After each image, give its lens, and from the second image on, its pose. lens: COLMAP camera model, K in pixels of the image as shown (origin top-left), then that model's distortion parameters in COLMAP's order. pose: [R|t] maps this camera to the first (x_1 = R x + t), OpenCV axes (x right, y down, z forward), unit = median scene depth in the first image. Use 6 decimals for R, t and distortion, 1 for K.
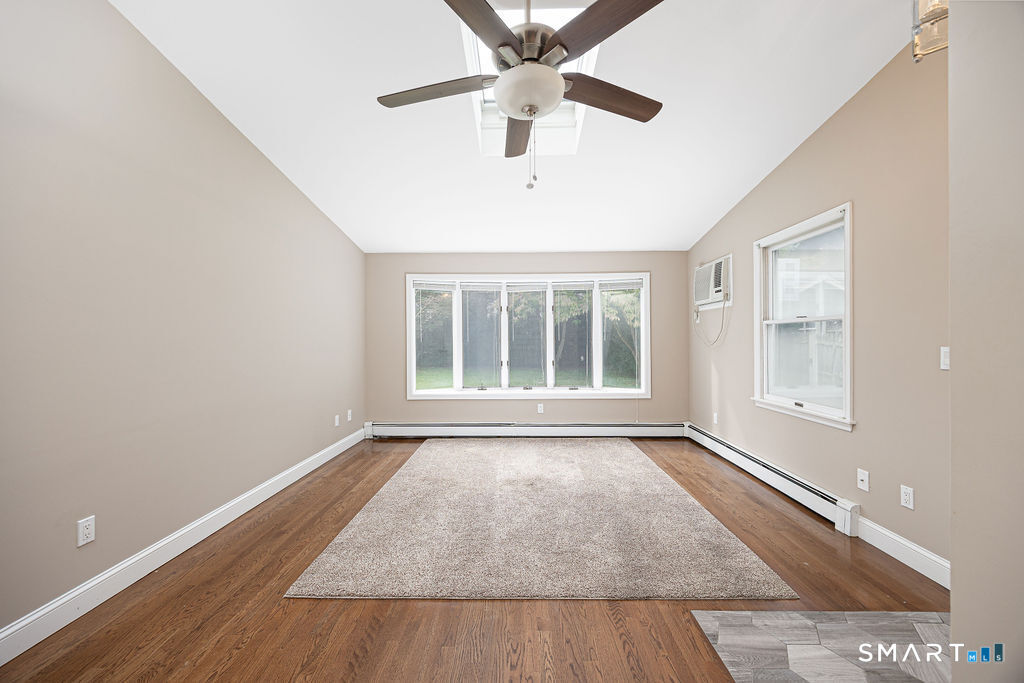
lens RADIAL K [[389.9, 0, 512.0], [0, 389.9, 341.5], [0, 0, 1]] dist [-0.000627, -0.000061]
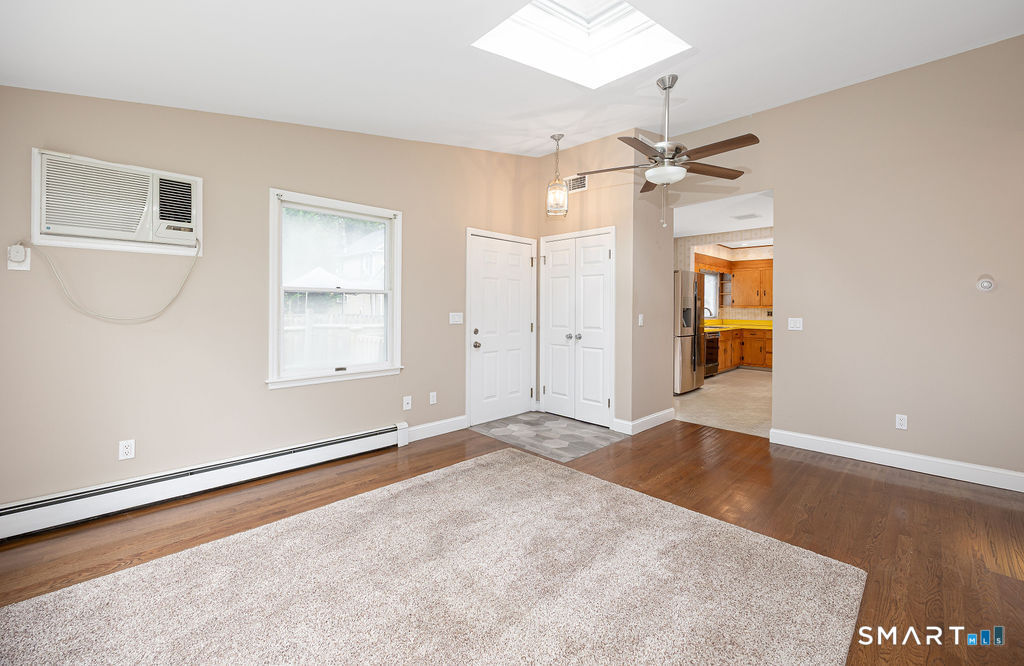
lens RADIAL K [[411.9, 0, 540.0], [0, 411.9, 308.2], [0, 0, 1]] dist [-0.000741, -0.000004]
pose [[-0.738745, 0.006291, 0.673956, -0.513703], [0.002872, 0.999977, -0.006186, 0.004667], [-0.673979, -0.002634, -0.738746, 1.758545]]
